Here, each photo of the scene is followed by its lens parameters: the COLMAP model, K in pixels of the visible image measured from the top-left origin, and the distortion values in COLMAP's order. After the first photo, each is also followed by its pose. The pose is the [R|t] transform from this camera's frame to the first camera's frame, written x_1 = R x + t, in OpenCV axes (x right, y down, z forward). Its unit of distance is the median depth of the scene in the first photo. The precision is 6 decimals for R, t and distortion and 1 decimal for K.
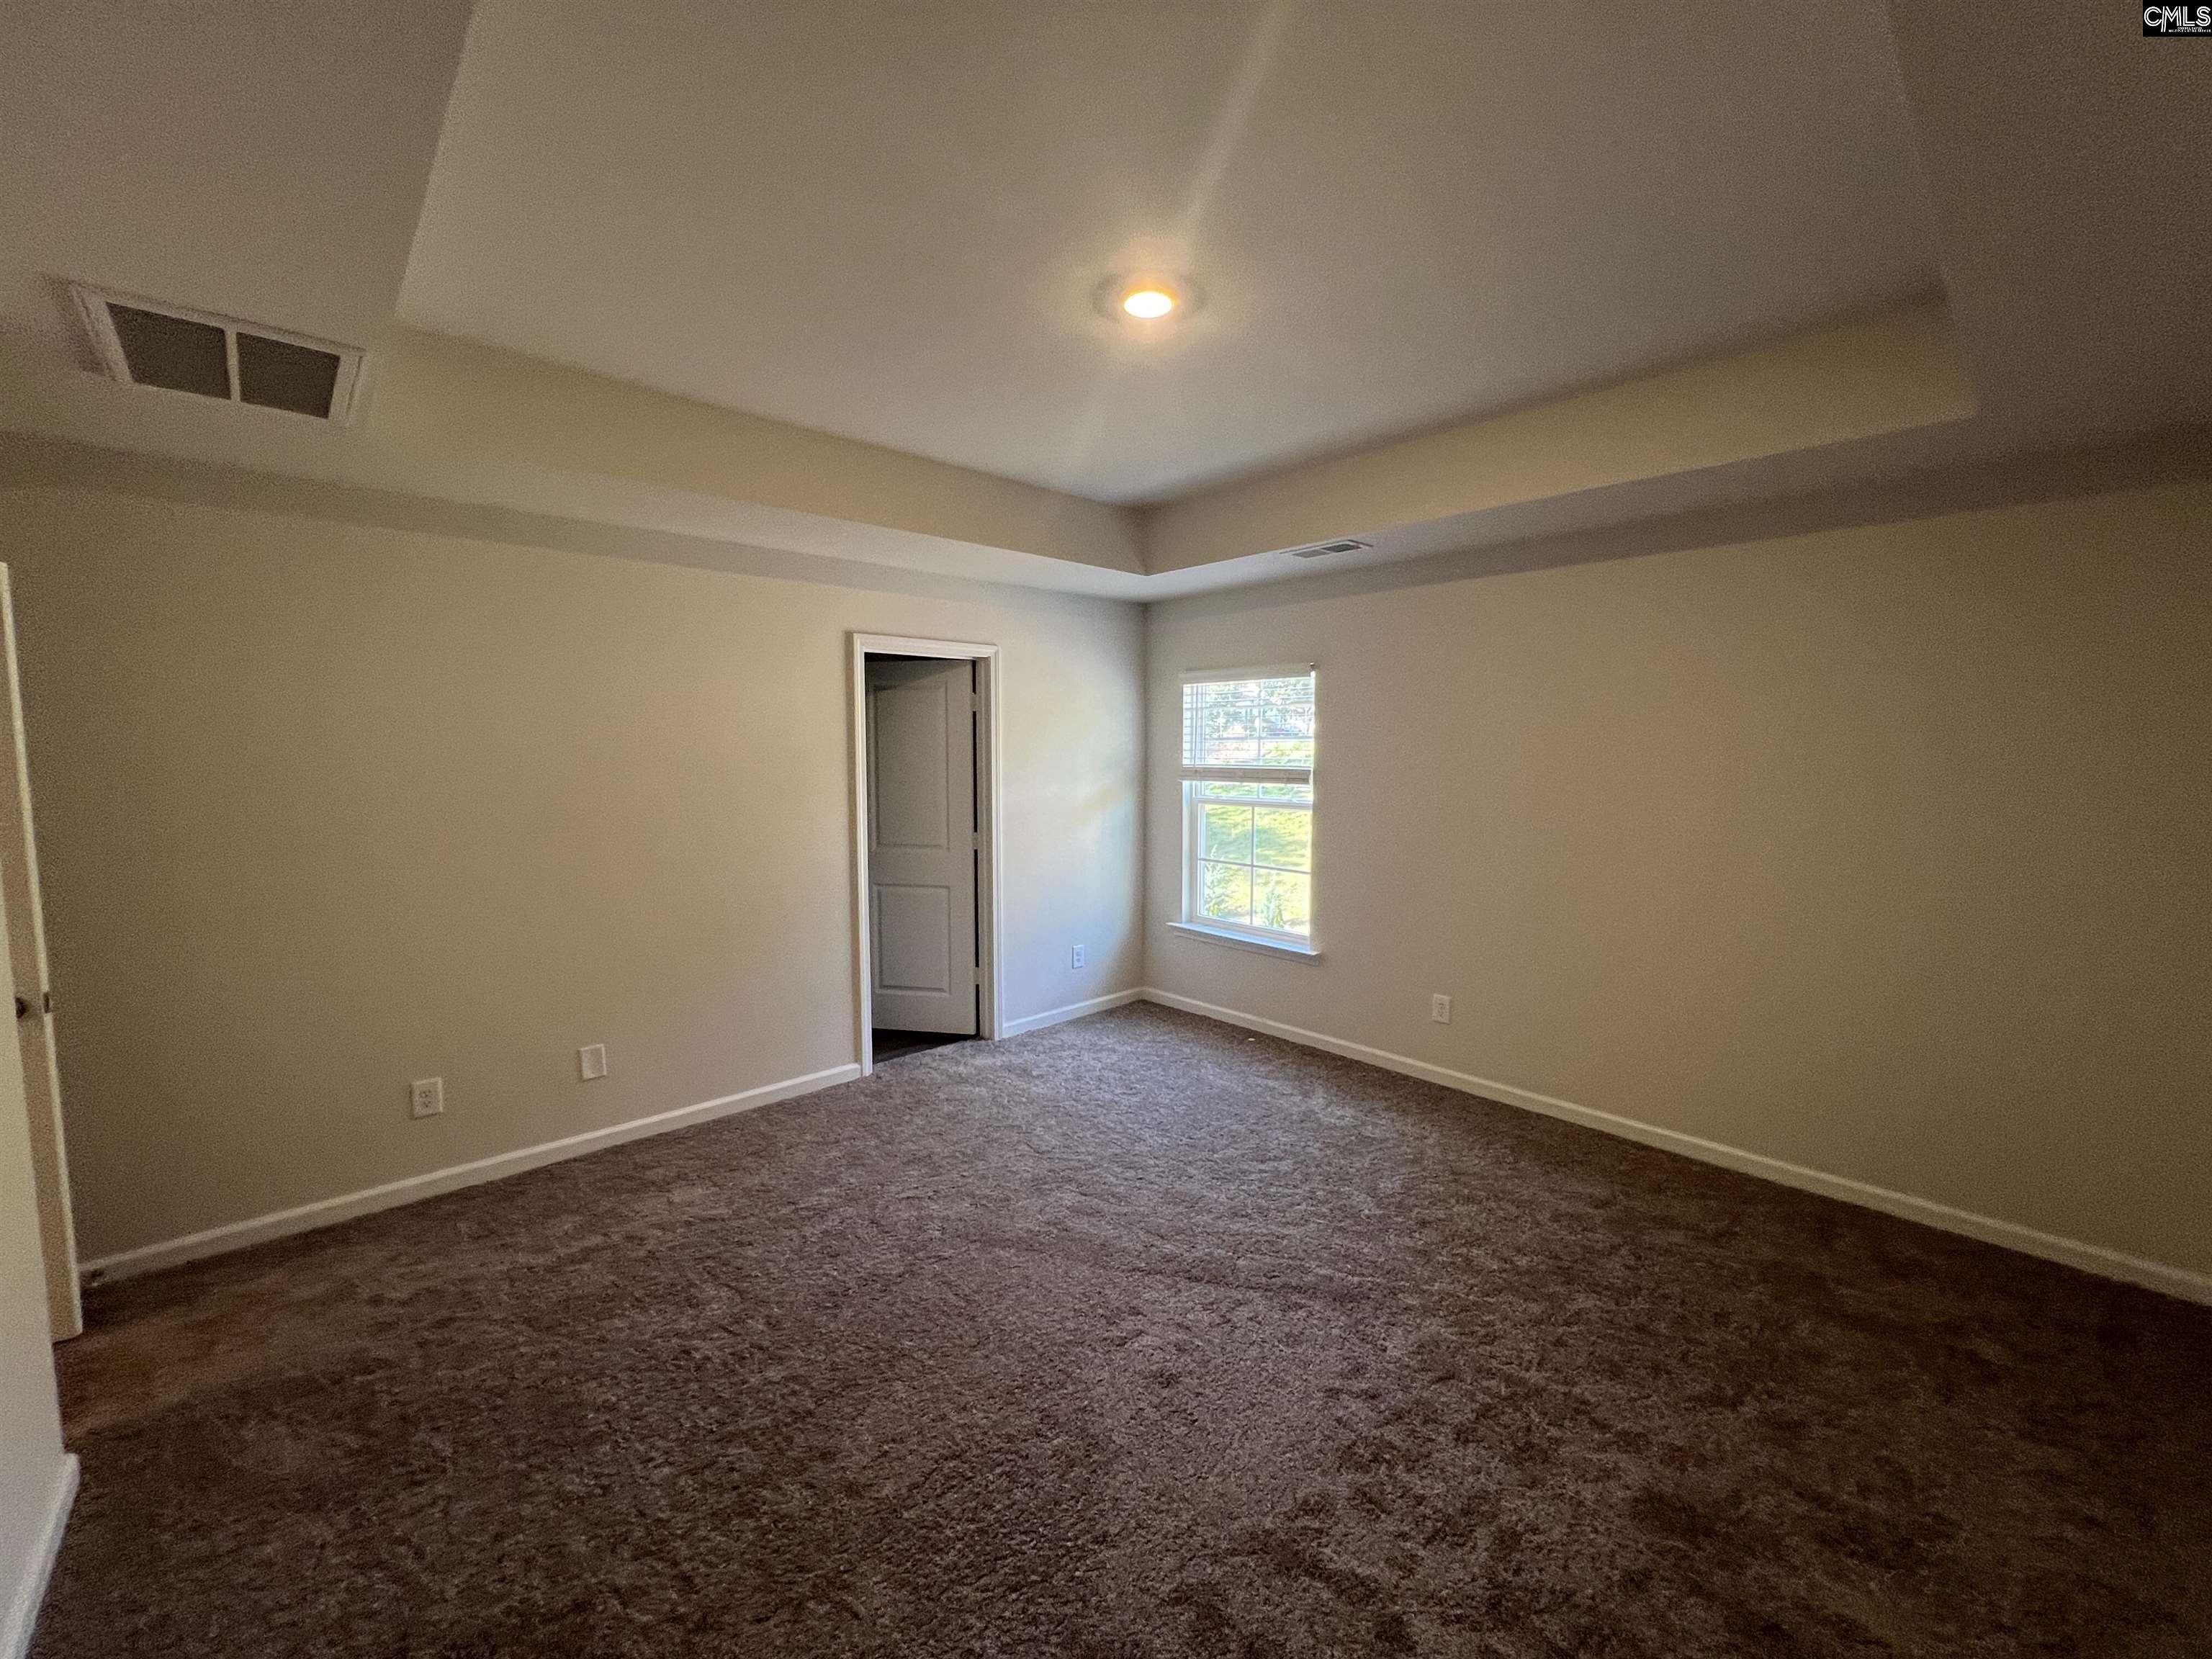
lens RADIAL K [[888.8, 0, 1106.0], [0, 888.8, 829.5], [0, 0, 1]] dist [-0.002331, 0.000260]
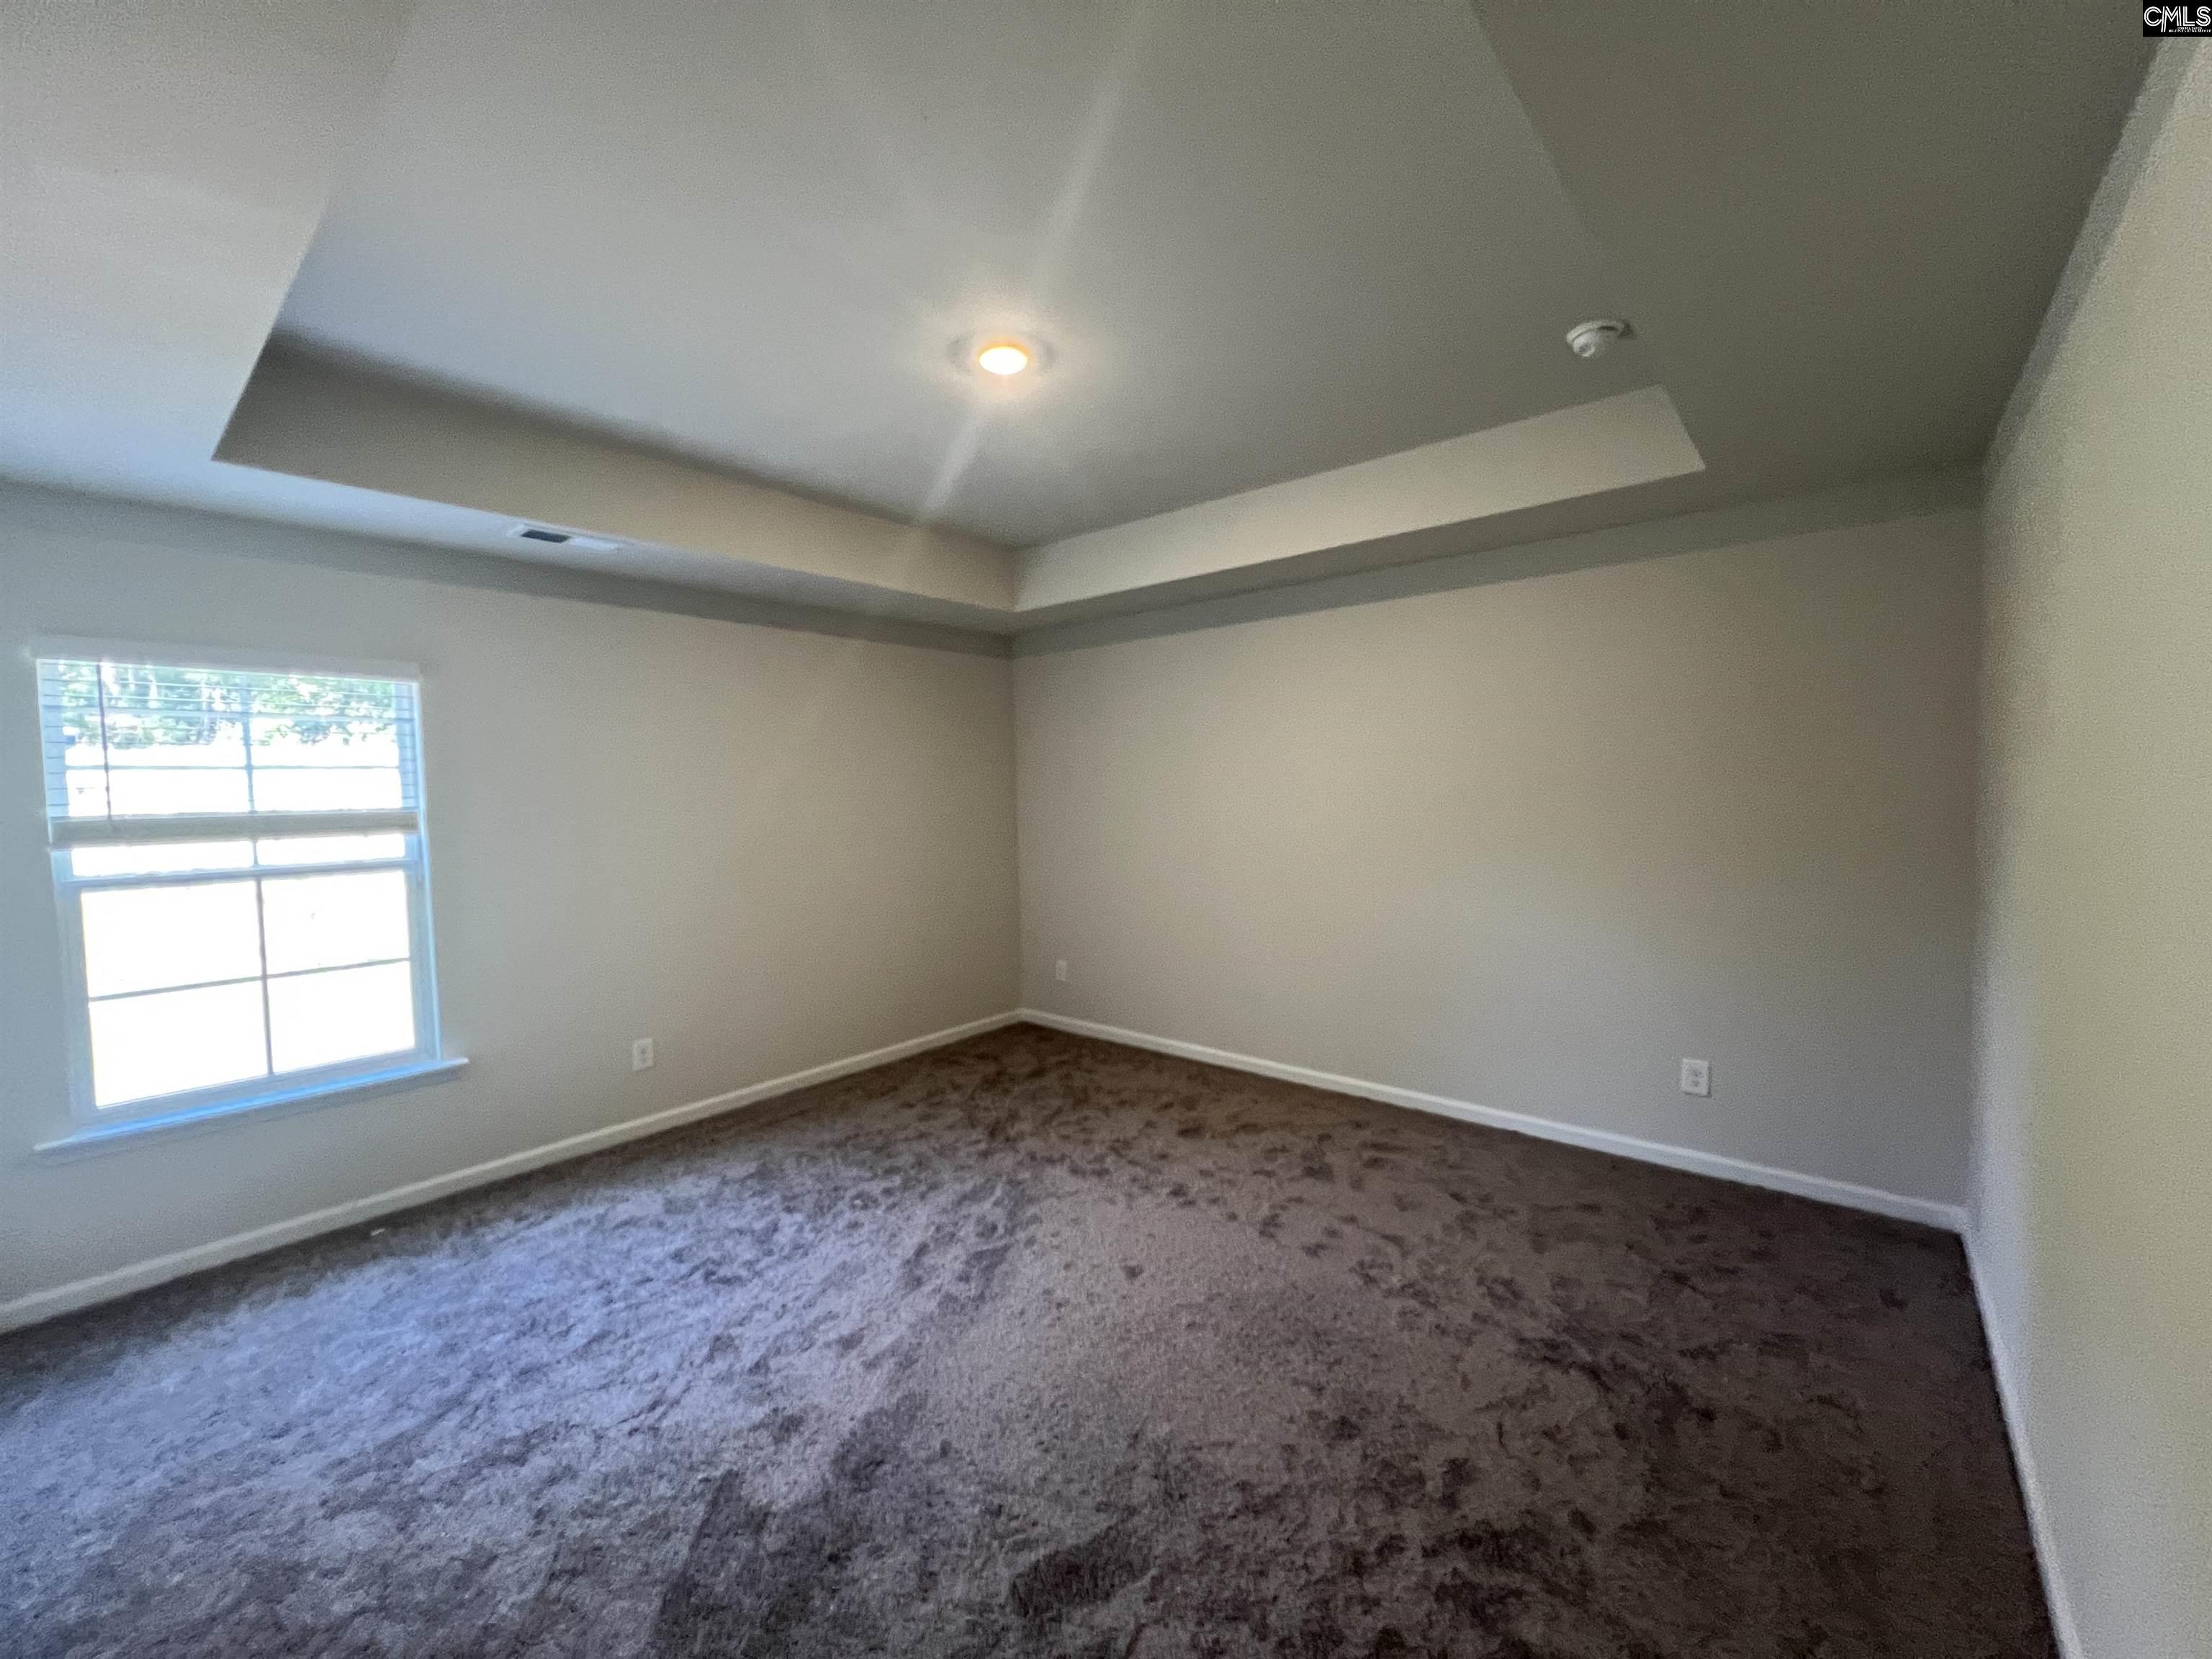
lens RADIAL K [[889.4, 0, 1105.0], [0, 889.4, 827.0], [0, 0, 1]] dist [-0.001076, 0.000156]
pose [[-0.119188, -0.046718, 0.991772, -0.837675], [0.116296, 0.991360, 0.060675, -0.051777], [-0.986037, 0.122571, -0.112725, 0.826609]]
